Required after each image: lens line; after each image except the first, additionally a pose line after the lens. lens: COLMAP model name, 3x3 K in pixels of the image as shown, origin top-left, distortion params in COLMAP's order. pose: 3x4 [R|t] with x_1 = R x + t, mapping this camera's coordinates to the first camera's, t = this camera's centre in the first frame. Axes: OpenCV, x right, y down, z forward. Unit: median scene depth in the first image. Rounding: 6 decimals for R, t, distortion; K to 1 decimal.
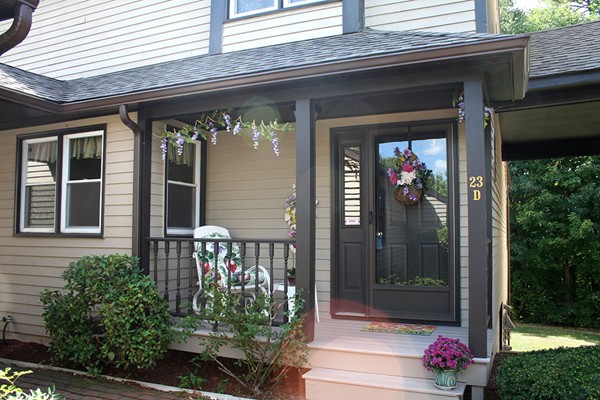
lens RADIAL K [[504.1, 0, 300.0], [0, 504.1, 200.0], [0, 0, 1]] dist [0.000825, 0.000812]
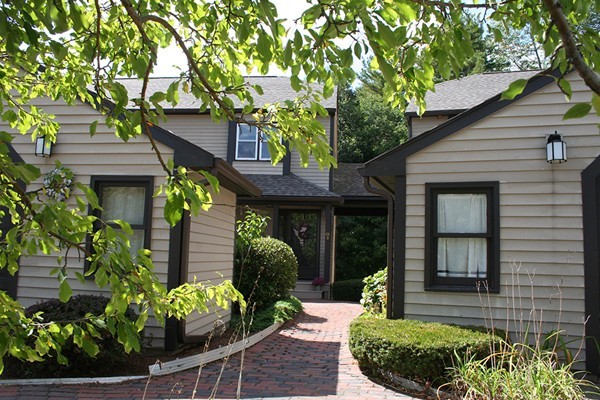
lens RADIAL K [[504.1, 0, 300.0], [0, 504.1, 200.0], [0, 0, 1]] dist [0.000825, 0.000812]
pose [[0.948159, 0.063380, 0.311412, -0.511499], [-0.052475, 0.997684, -0.043283, -0.059969], [-0.313434, 0.024698, 0.949289, -1.237725]]
